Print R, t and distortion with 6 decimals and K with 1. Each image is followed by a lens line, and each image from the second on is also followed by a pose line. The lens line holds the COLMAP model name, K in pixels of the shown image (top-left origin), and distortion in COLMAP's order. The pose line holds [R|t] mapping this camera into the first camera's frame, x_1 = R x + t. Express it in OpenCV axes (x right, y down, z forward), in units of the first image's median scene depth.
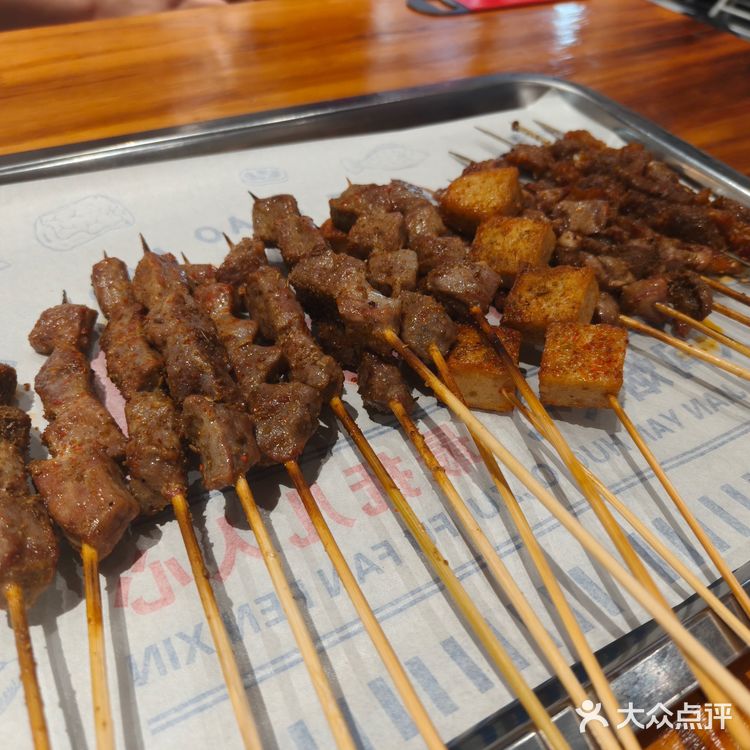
lens RADIAL K [[717.9, 0, 375.0], [0, 717.9, 374.4], [0, 0, 1]] dist [0.009252, 0.000000]
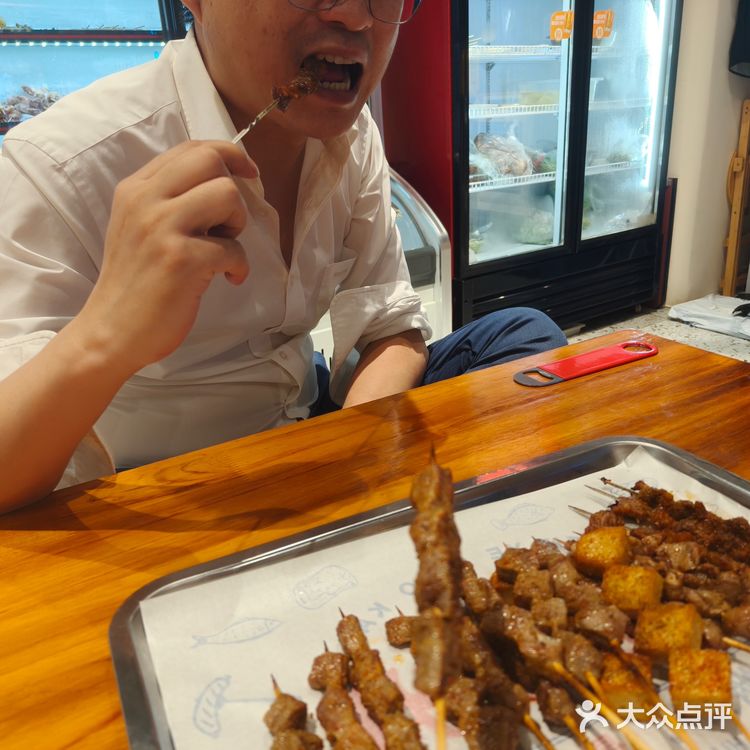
lens RADIAL K [[717.9, 0, 375.5], [0, 717.9, 377.7], [0, 0, 1]] dist [0.009252, 0.000000]
pose [[0.987326, -0.100409, -0.122904, -0.090271], [0.046941, 0.924526, -0.378217, -0.052565], [0.151604, 0.367654, 0.917522, -0.524653]]
